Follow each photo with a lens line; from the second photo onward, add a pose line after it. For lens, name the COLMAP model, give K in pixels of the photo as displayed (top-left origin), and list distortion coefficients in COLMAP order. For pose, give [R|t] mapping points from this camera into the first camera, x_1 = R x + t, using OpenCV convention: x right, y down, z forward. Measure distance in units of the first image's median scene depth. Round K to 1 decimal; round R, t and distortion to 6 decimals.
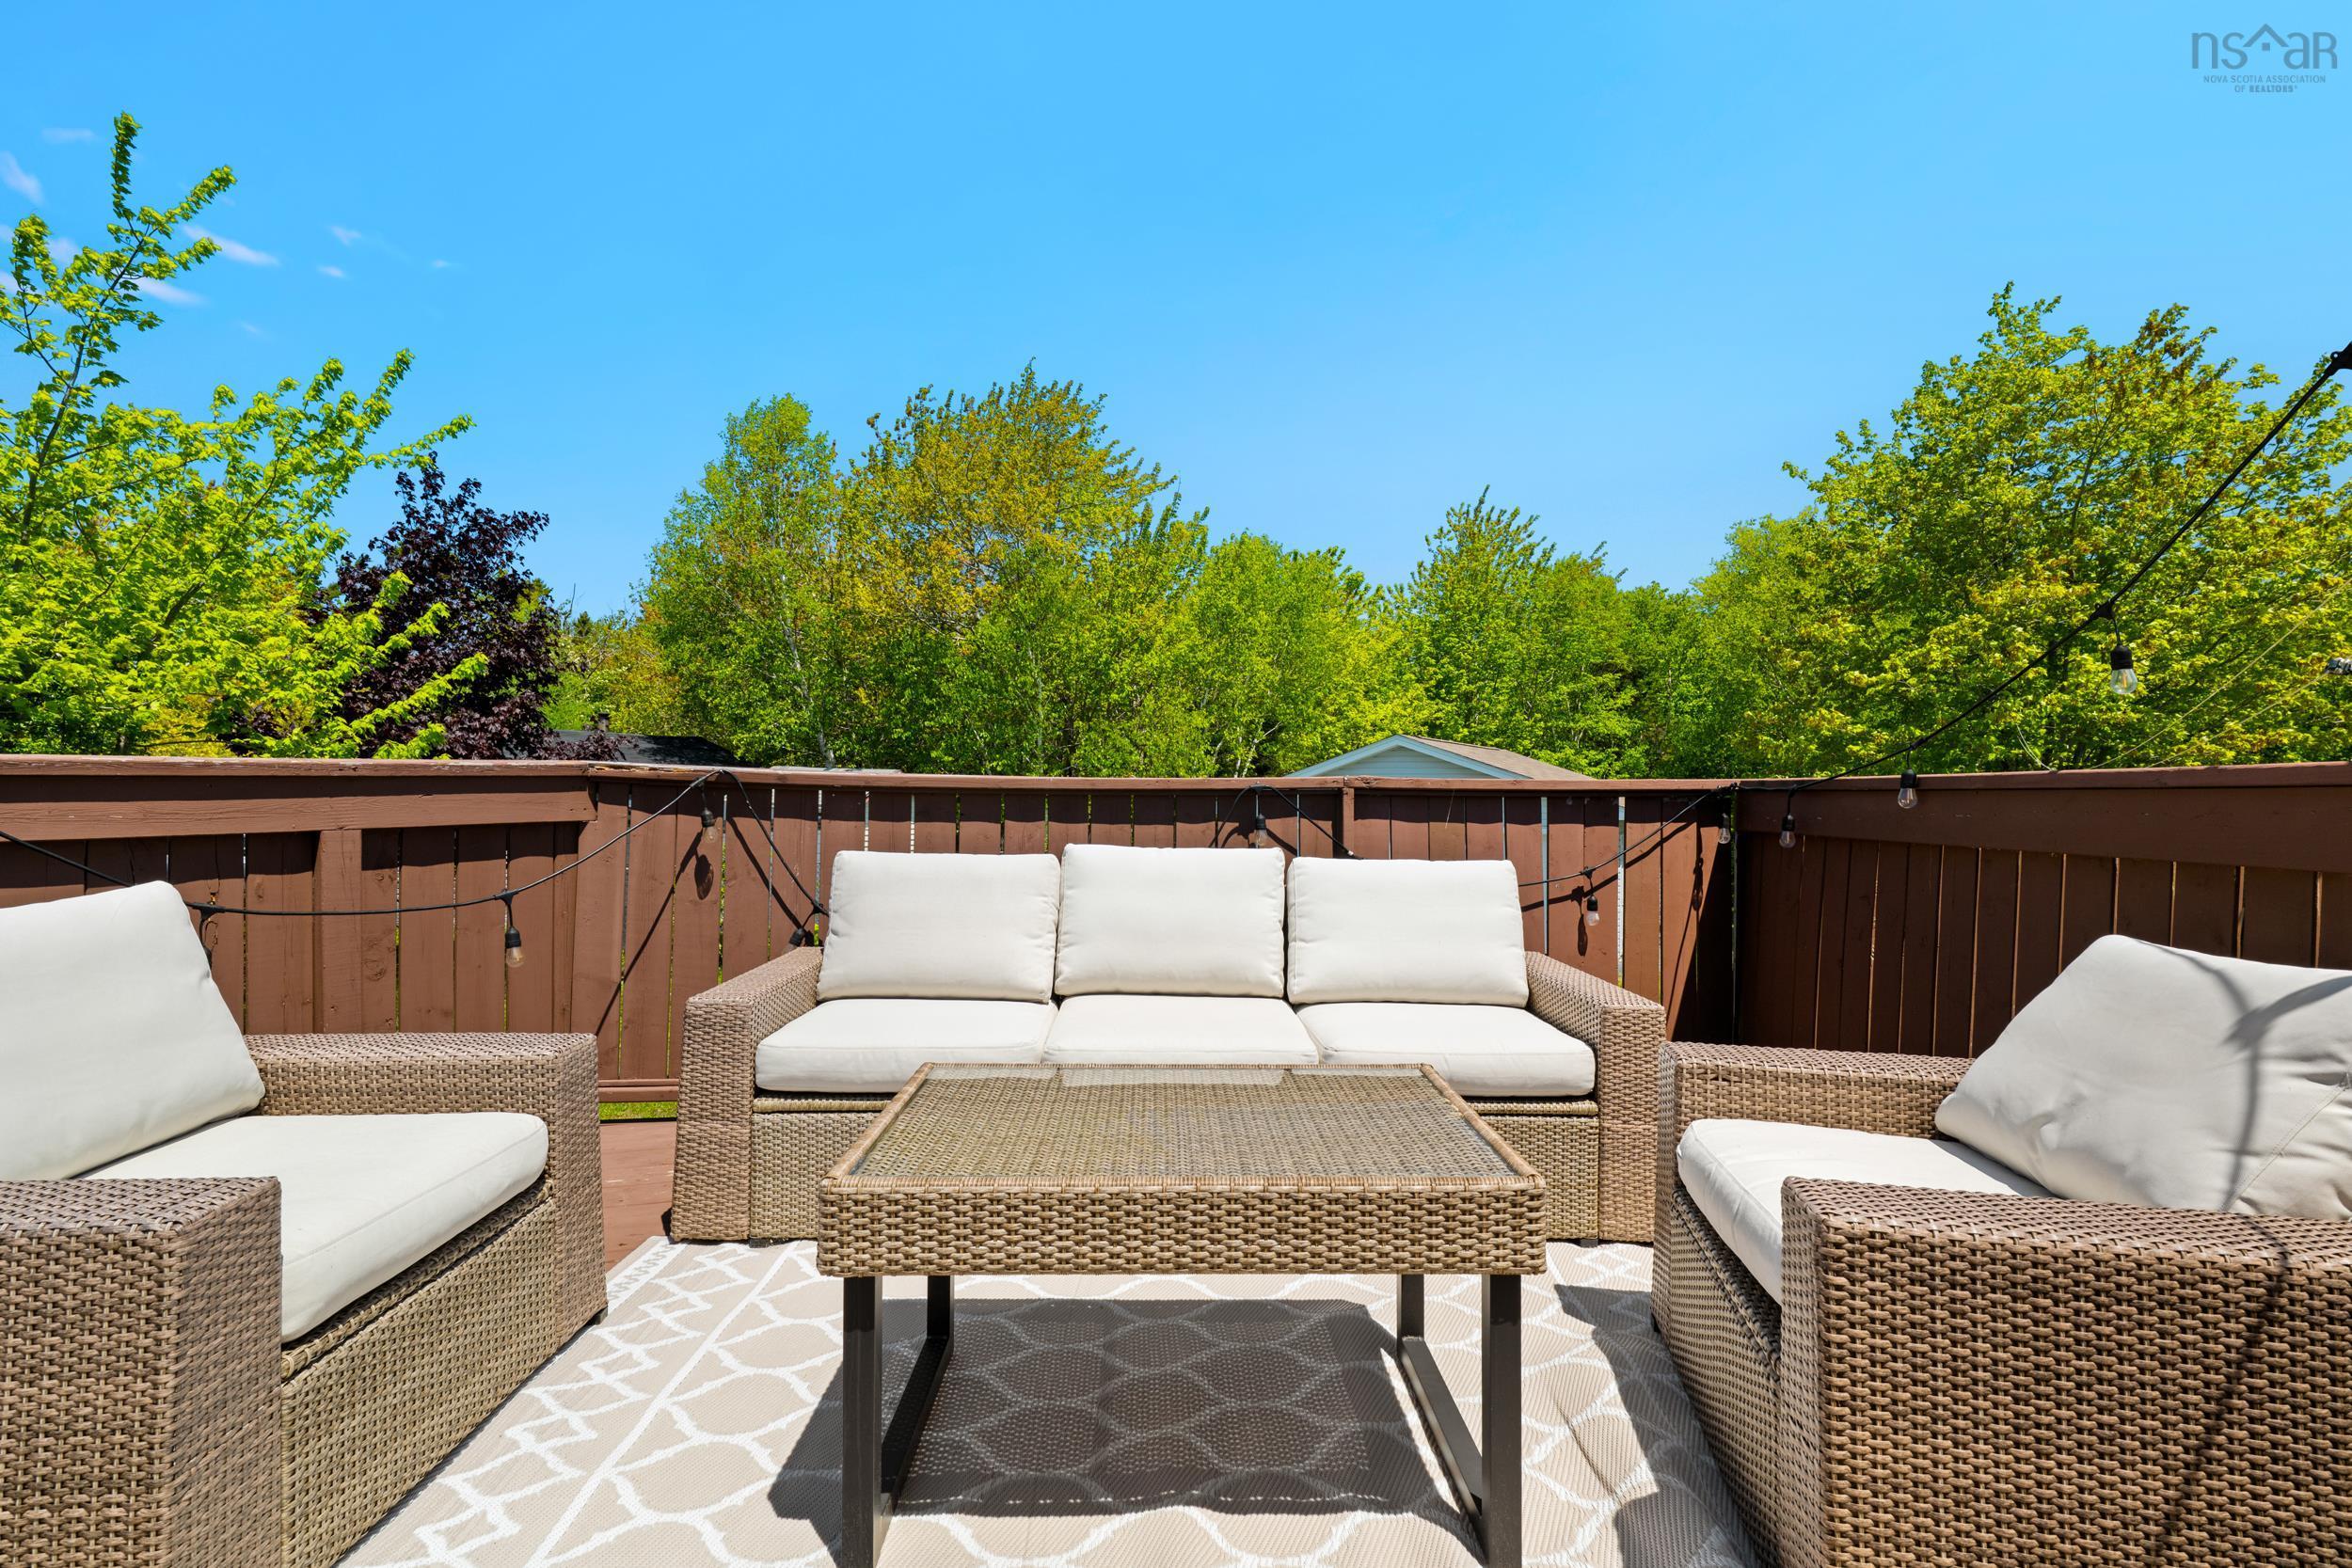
lens RADIAL K [[1138.9, 0, 1150.6], [0, 1138.9, 789.4], [0, 0, 1]] dist [0.000781, -0.000084]
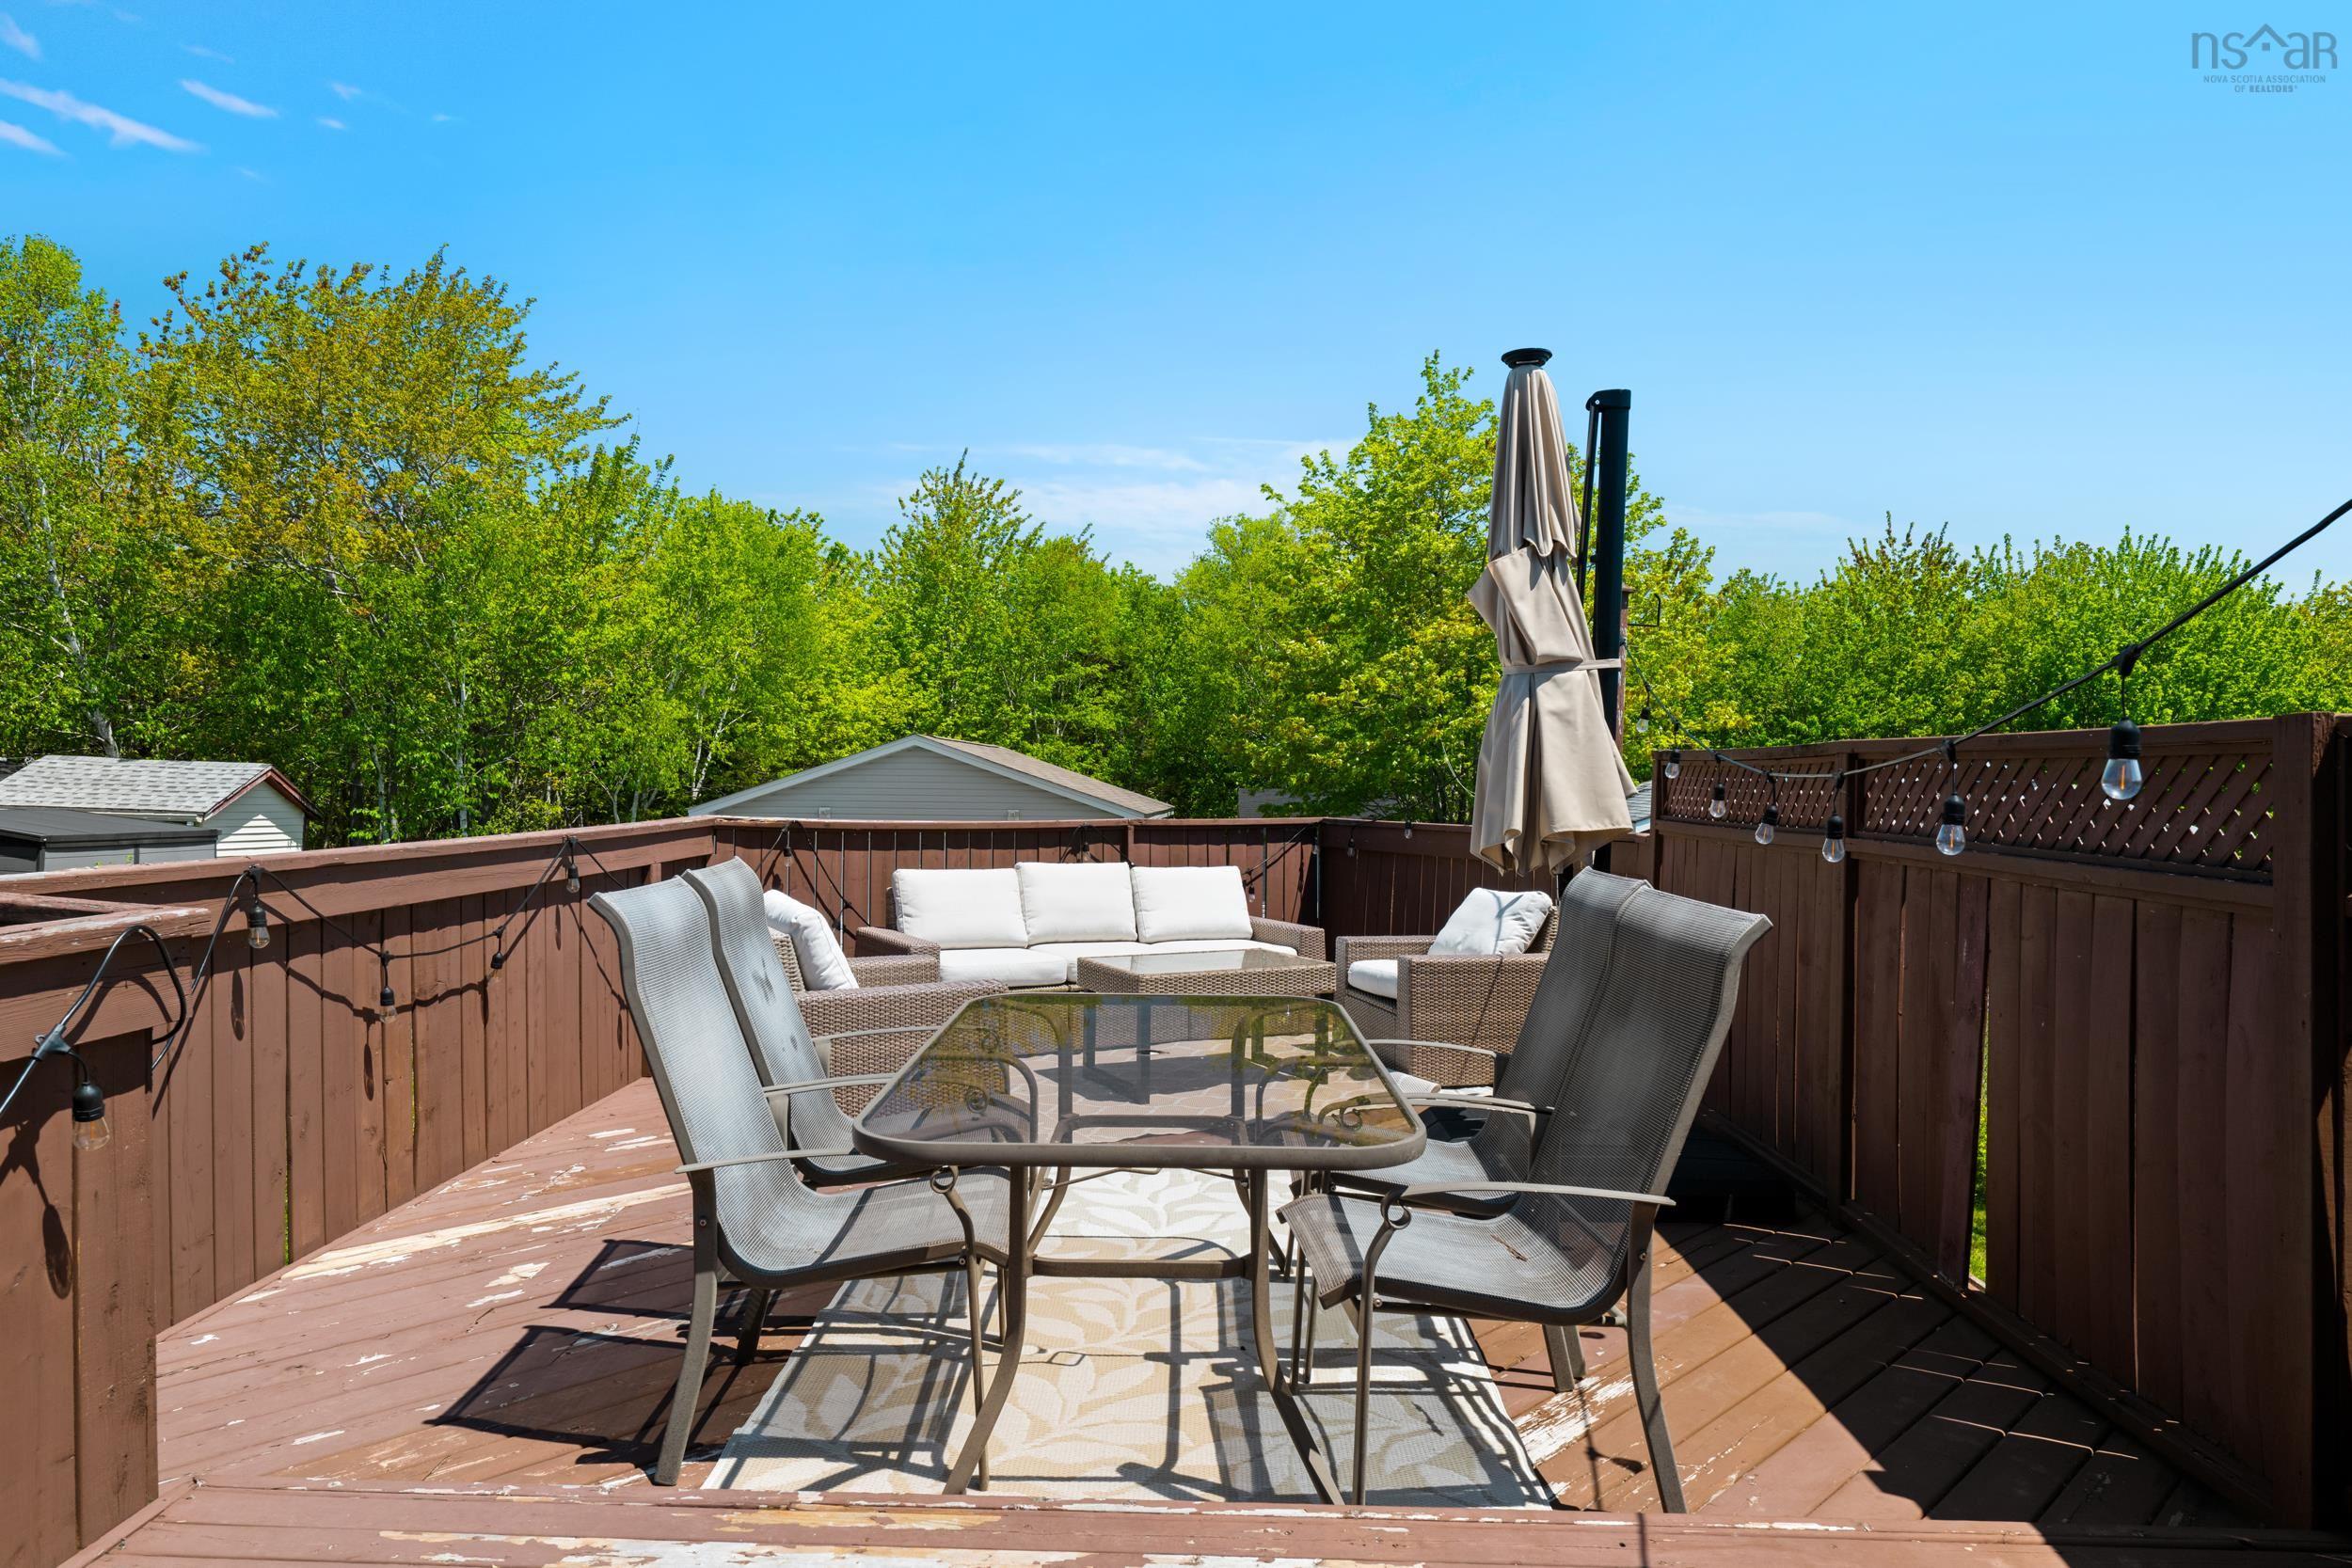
lens RADIAL K [[1442.6, 0, 1183.8], [0, 1442.6, 783.4], [0, 0, 1]] dist [-0.003254, -0.001033]
pose [[0.888549, 0.003389, 0.458769, -0.108896], [-0.006159, 0.999971, 0.004542, -0.010846], [-0.458740, -0.006861, 0.888544, -0.138907]]
